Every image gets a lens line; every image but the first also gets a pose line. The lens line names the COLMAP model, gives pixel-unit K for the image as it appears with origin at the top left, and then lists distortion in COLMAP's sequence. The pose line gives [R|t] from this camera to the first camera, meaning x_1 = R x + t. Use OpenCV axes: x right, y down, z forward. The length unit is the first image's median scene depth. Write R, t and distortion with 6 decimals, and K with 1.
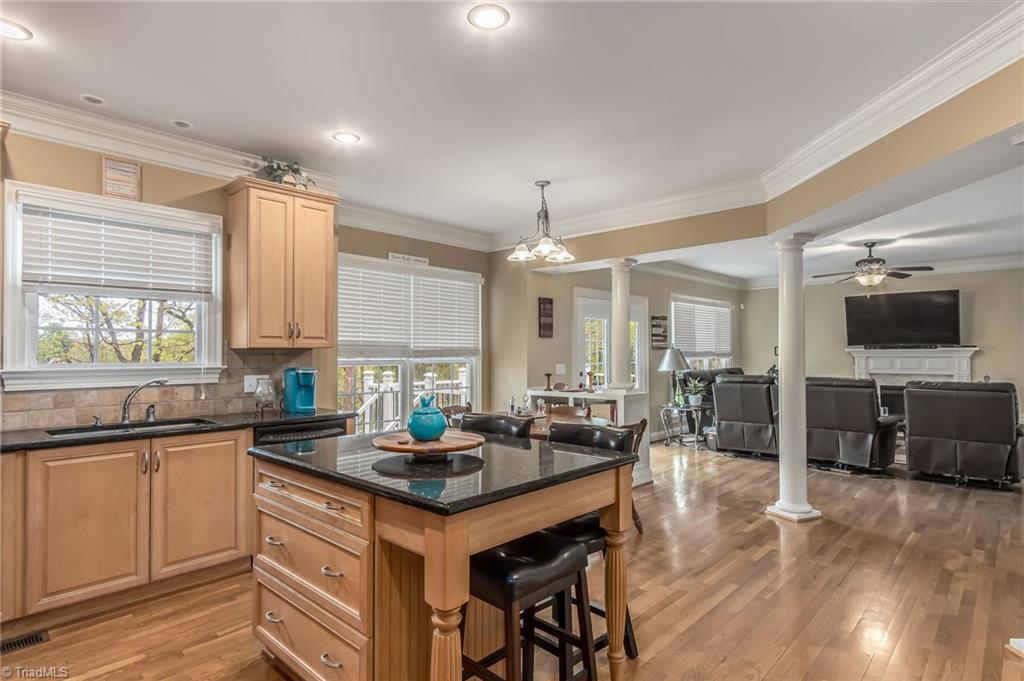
lens RADIAL K [[545.2, 0, 500.5], [0, 545.2, 346.6], [0, 0, 1]] dist [-0.002450, -0.000245]
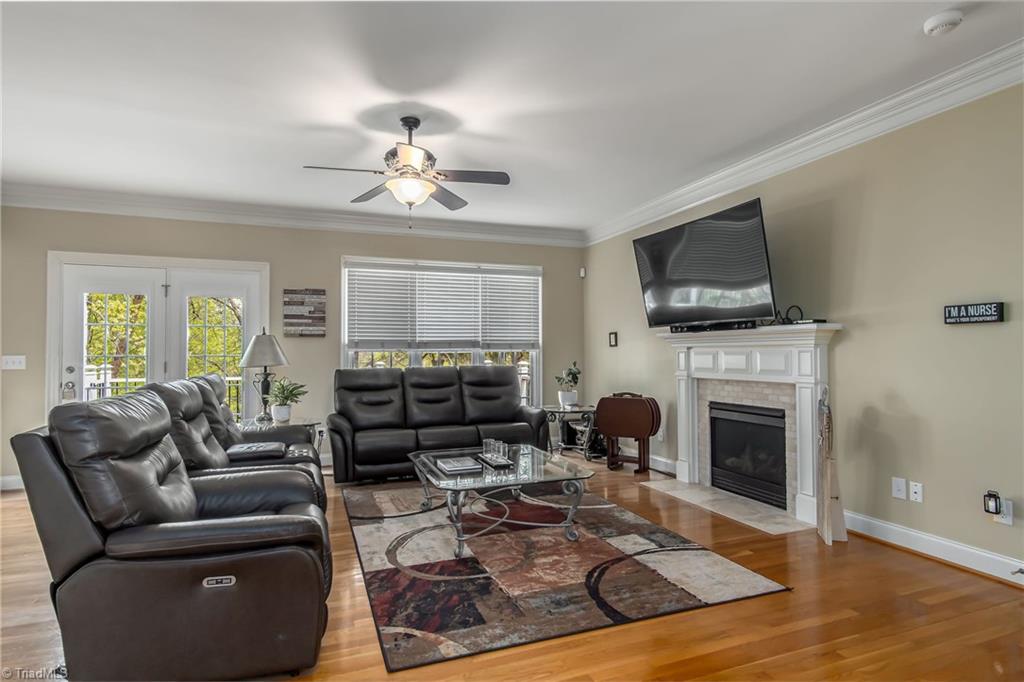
lens RADIAL K [[545.2, 0, 500.5], [0, 545.2, 347.1], [0, 0, 1]] dist [-0.002450, -0.000245]
pose [[0.902336, -0.004743, -0.431007, 0.554230], [0.006007, 0.999981, 0.001570, 0.012657], [0.430992, -0.004006, 0.902347, 0.322748]]
